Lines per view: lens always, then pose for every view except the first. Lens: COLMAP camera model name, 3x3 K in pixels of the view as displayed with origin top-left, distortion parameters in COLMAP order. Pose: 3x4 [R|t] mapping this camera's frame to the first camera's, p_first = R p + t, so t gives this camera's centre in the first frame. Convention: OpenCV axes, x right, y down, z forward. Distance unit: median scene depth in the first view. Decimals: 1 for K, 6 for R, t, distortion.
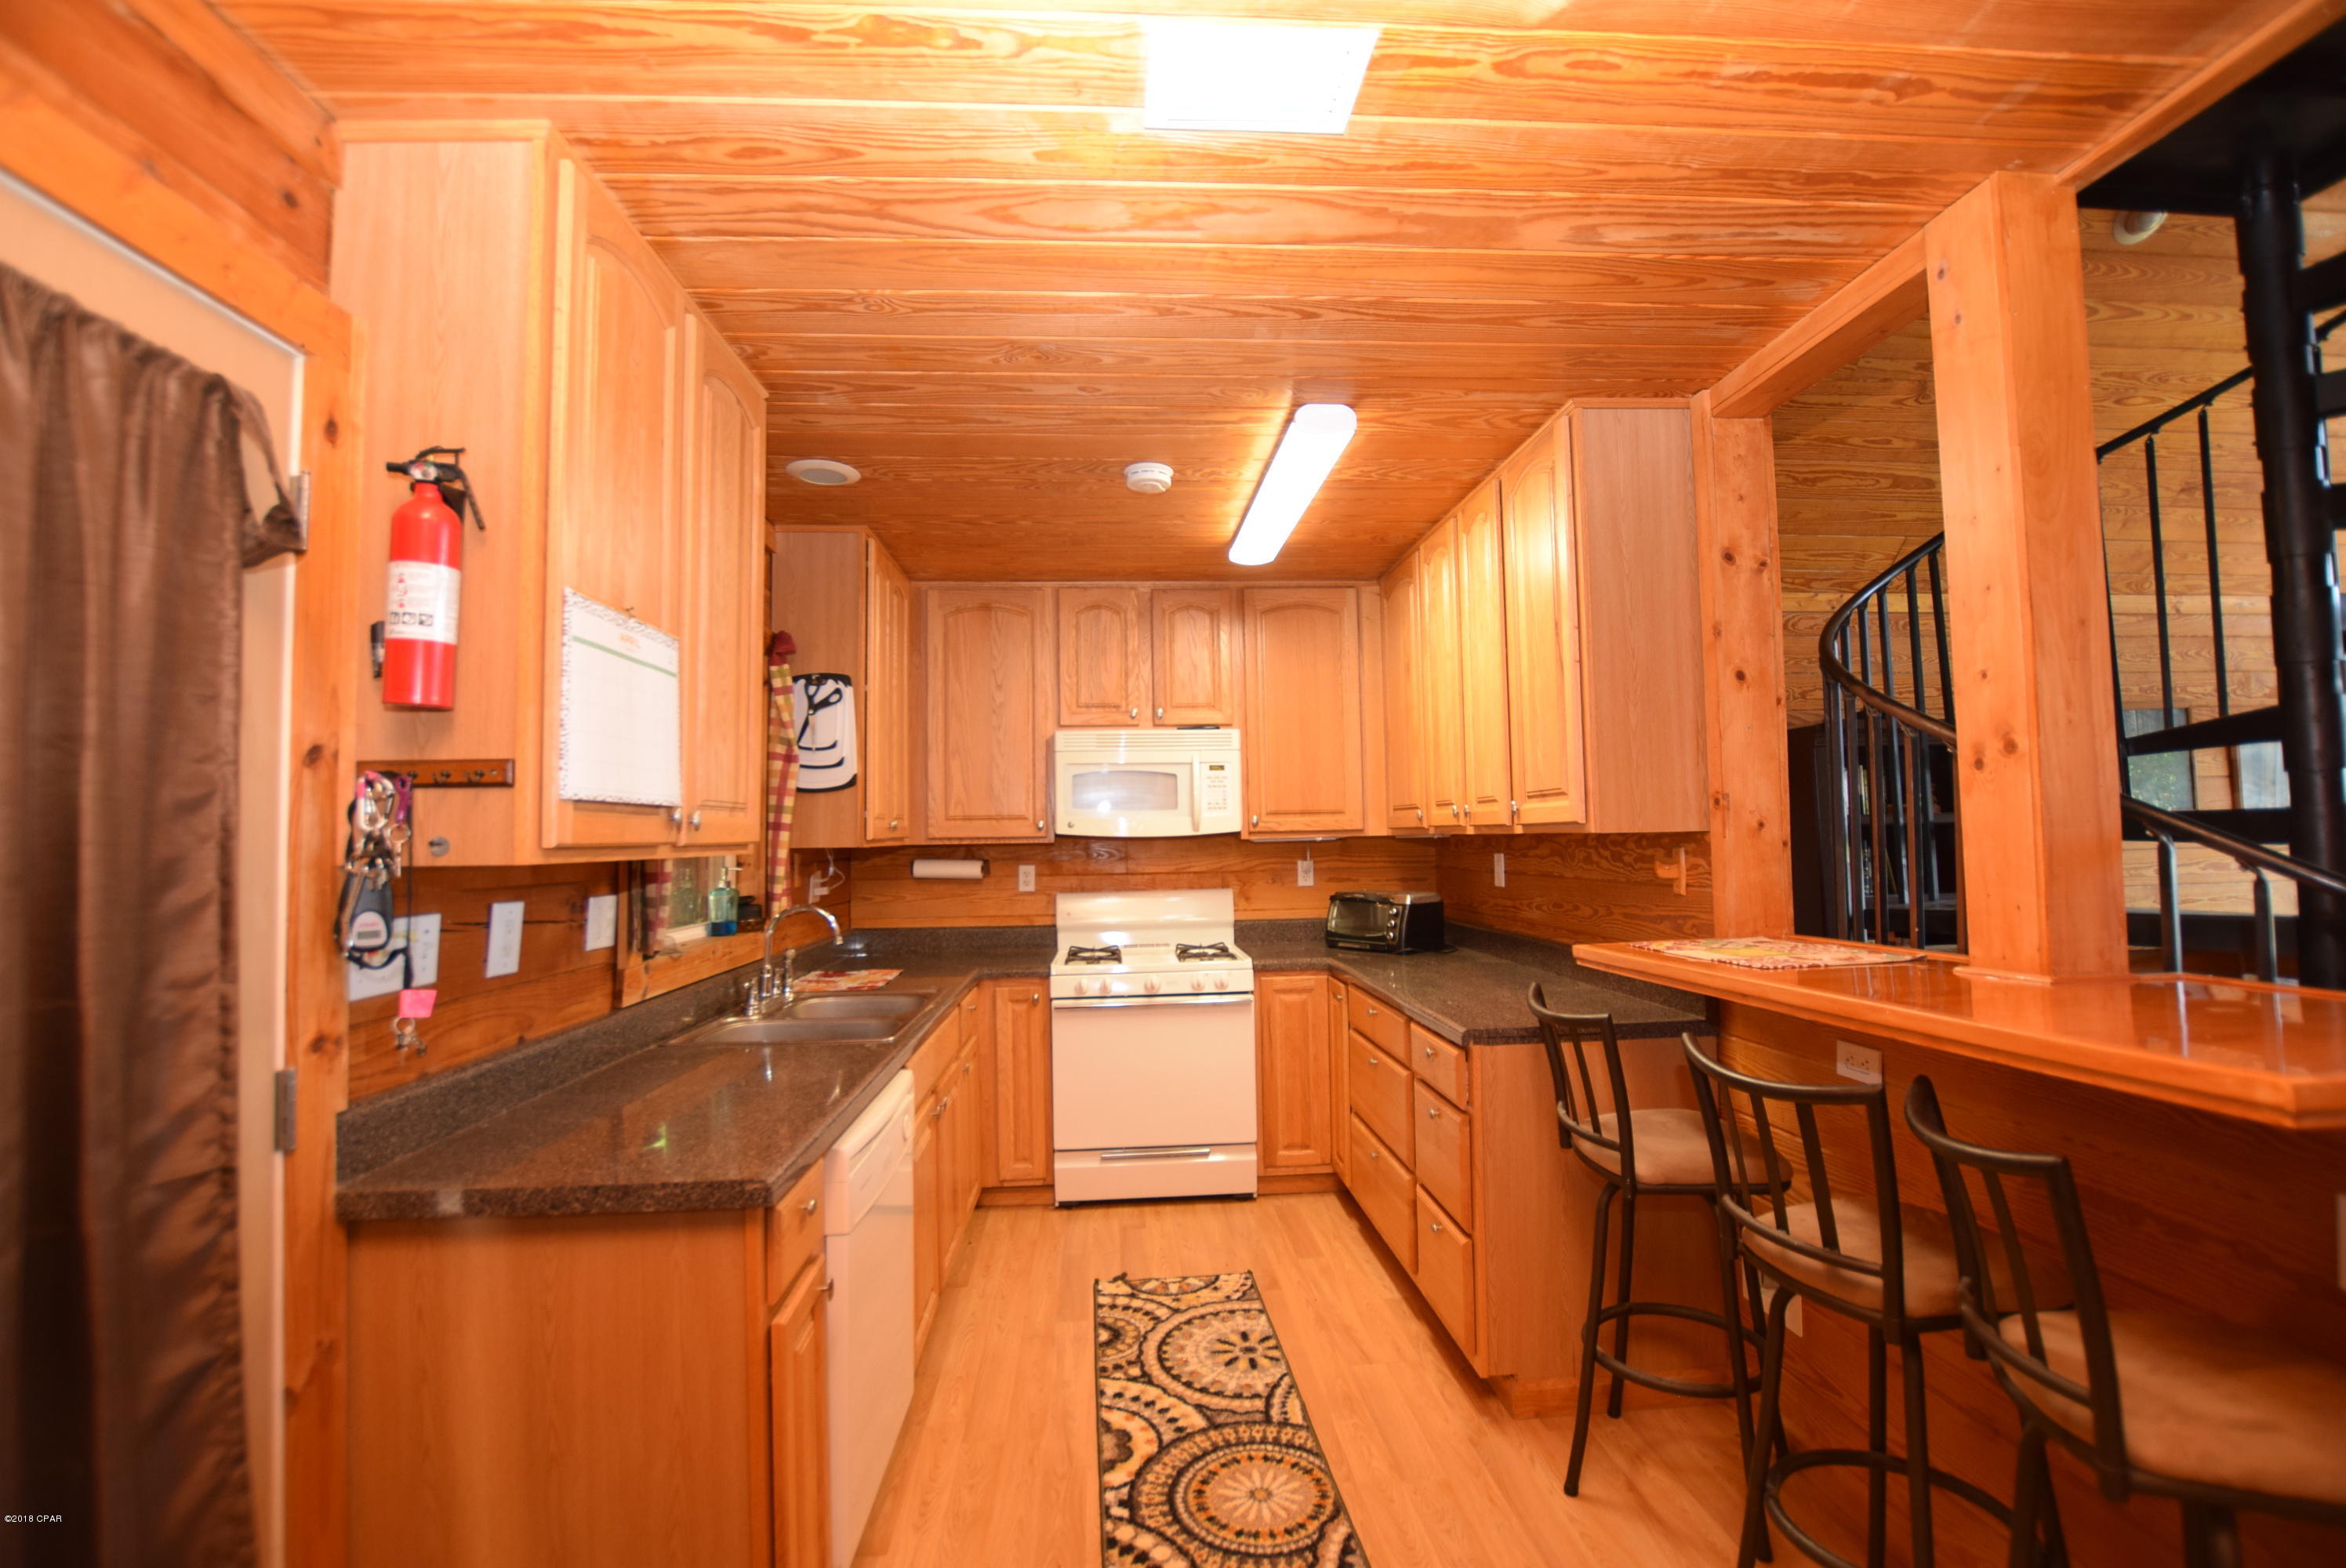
lens RADIAL K [[1034.1, 0, 1179.4], [0, 1034.1, 785.9], [0, 0, 1]] dist [-0.034732, 0.005428]
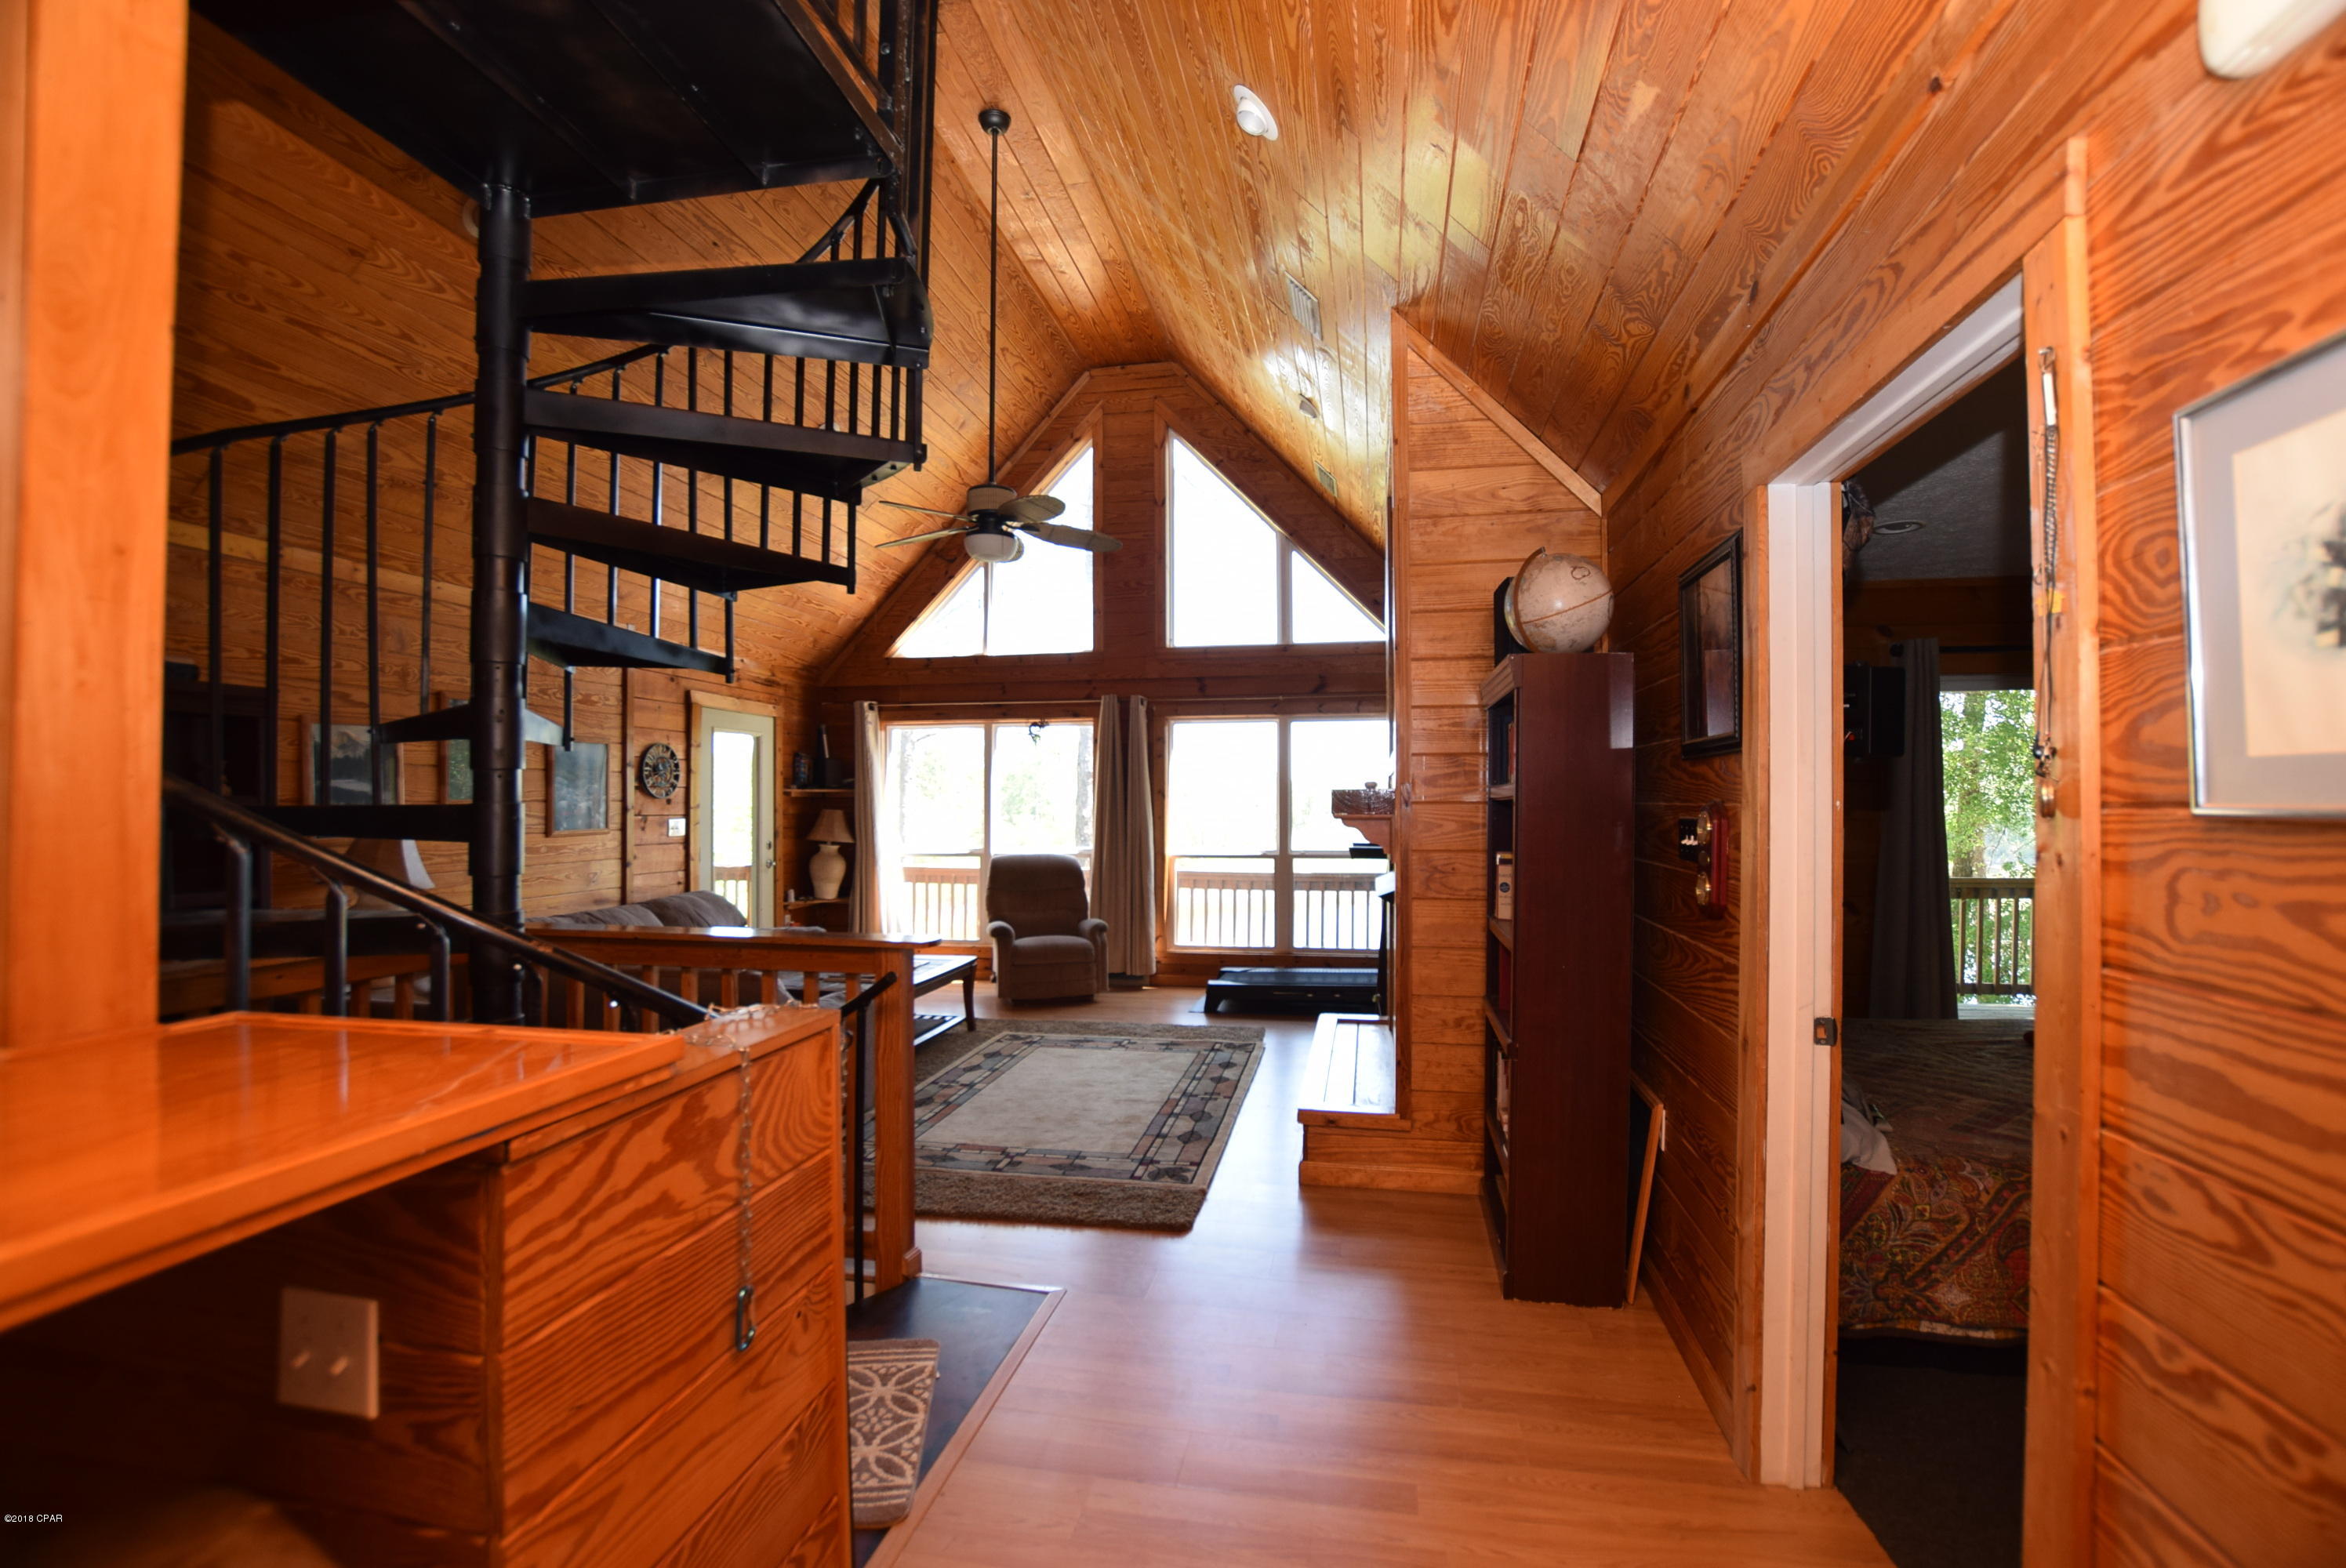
lens RADIAL K [[1034.1, 0, 1179.4], [0, 1034.1, 785.9], [0, 0, 1]] dist [-0.034732, 0.005428]
pose [[0.258235, 0.032894, 0.965522, 0.247219], [-0.053840, 0.998357, -0.019613, -0.012363], [-0.964581, -0.046919, 0.259581, 0.040174]]
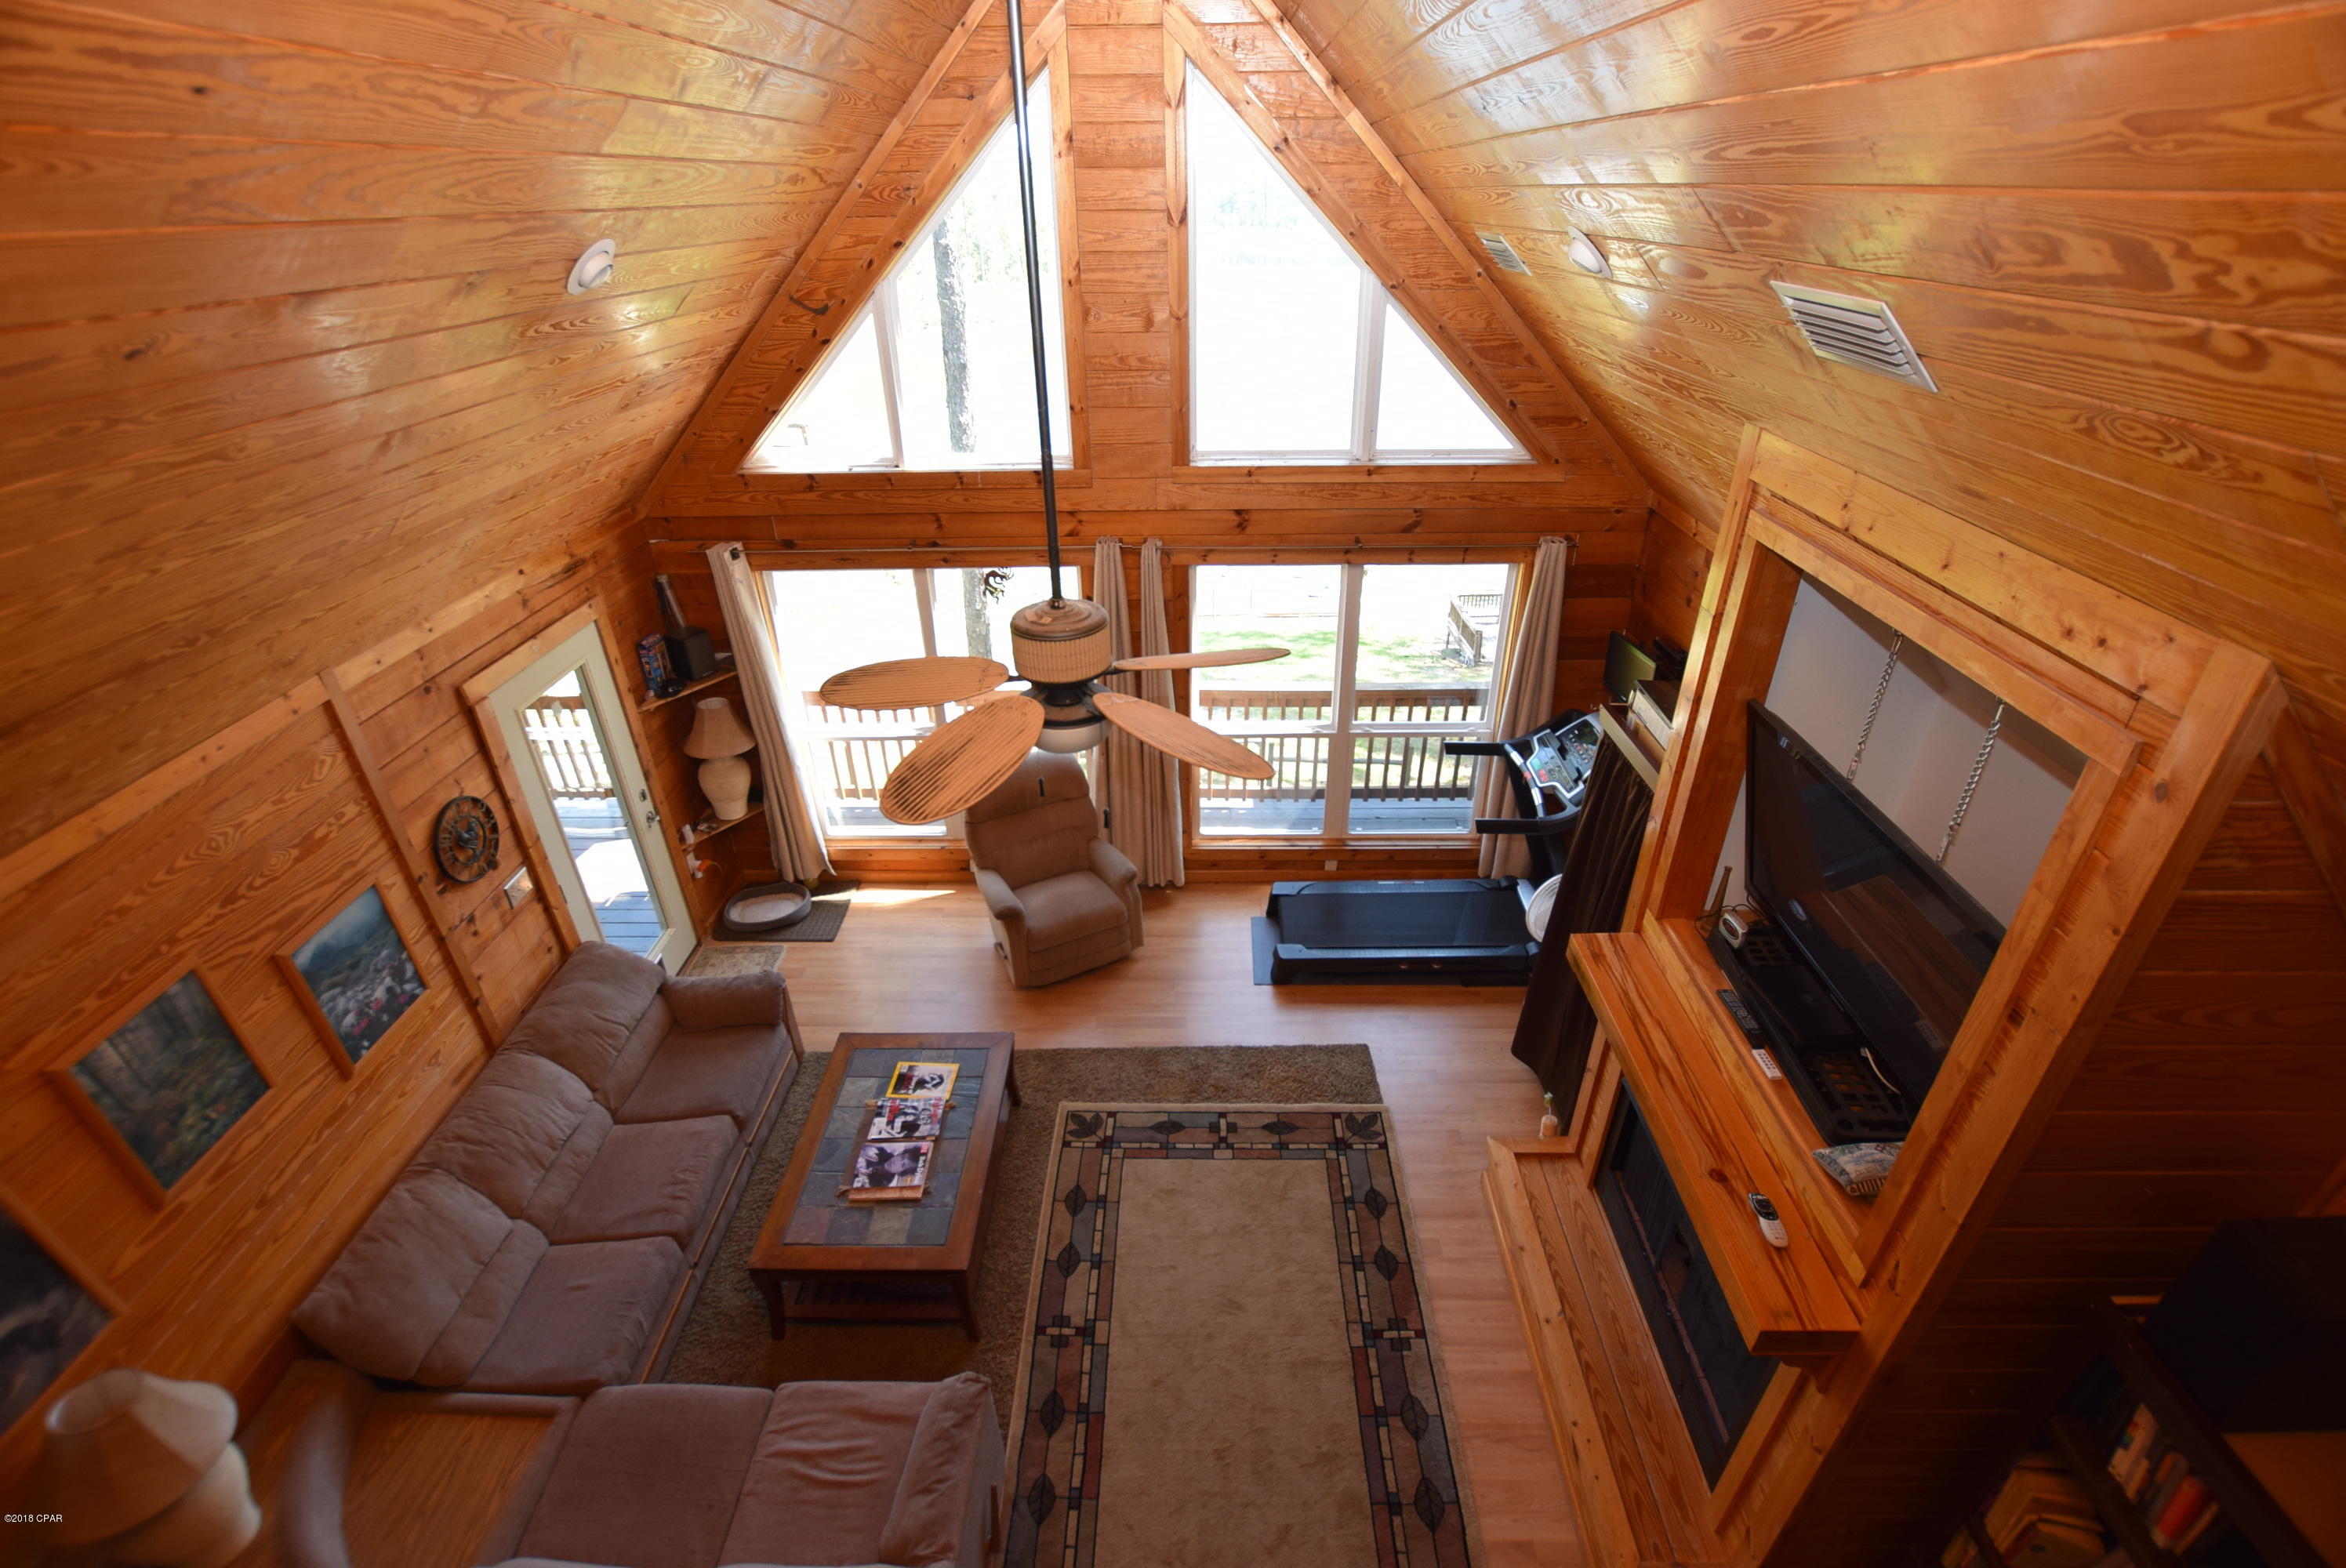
lens RADIAL K [[1034.1, 0, 1179.4], [0, 1034.1, 785.9], [0, 0, 1]] dist [-0.034732, 0.005428]
pose [[0.096017, -0.487289, 0.867946, 1.106871], [-0.038201, 0.869528, 0.492404, -0.908508], [-0.994646, -0.080436, 0.064875, 0.716372]]
